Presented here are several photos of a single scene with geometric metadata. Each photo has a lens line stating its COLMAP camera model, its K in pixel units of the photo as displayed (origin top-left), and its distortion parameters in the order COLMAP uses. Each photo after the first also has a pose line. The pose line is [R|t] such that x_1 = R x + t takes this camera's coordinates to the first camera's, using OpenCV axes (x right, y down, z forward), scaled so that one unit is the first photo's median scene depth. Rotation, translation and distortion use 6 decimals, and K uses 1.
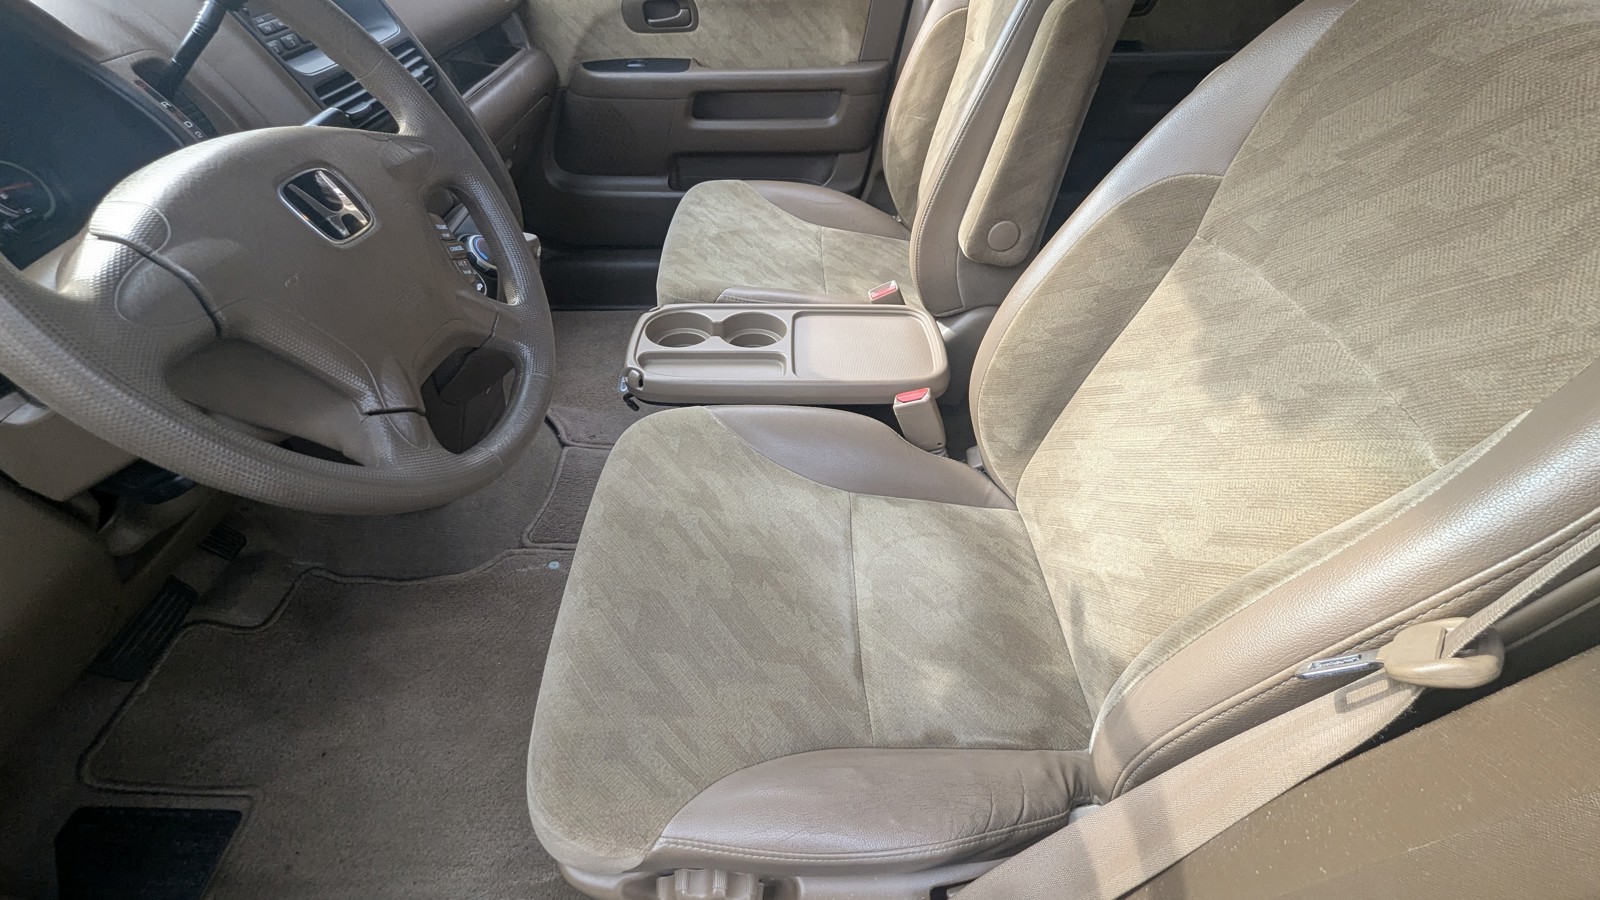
lens RADIAL K [[663.9, 0, 812.3], [0, 663.9, 446.5], [0, 0, 1]] dist [-0.003269, -0.000806]
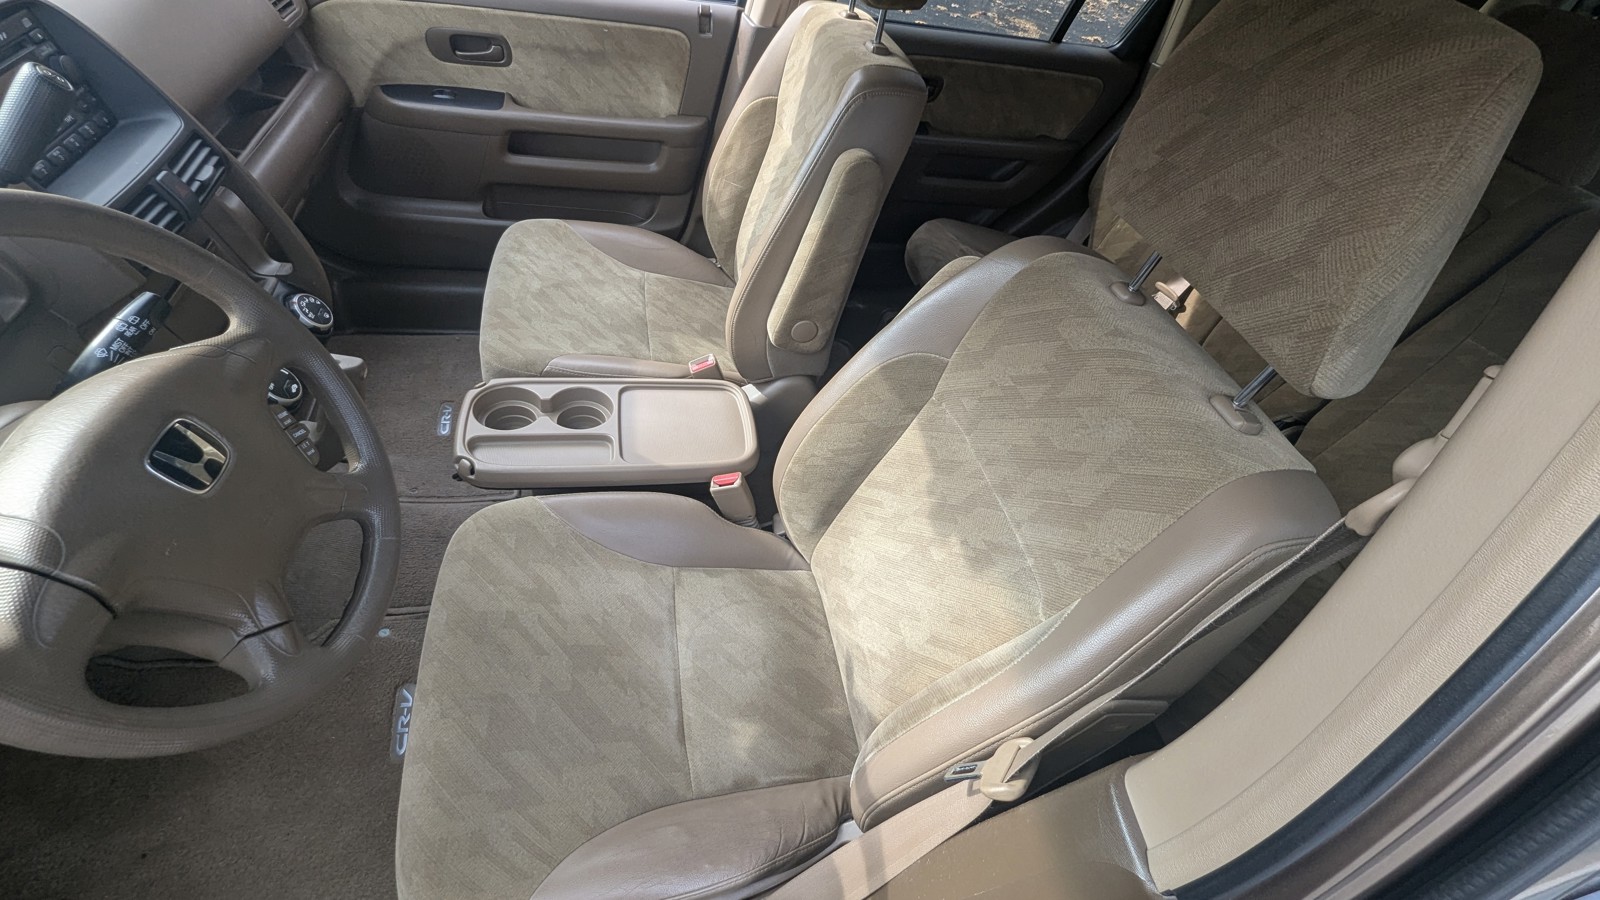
lens RADIAL K [[663.9, 0, 812.3], [0, 663.9, 446.5], [0, 0, 1]] dist [-0.003269, -0.000806]
pose [[0.968396, -0.019534, 0.248651, 0.007619], [0.000123, 0.996966, 0.077842, -0.254475], [-0.249417, -0.075352, 0.965460, -0.188387]]
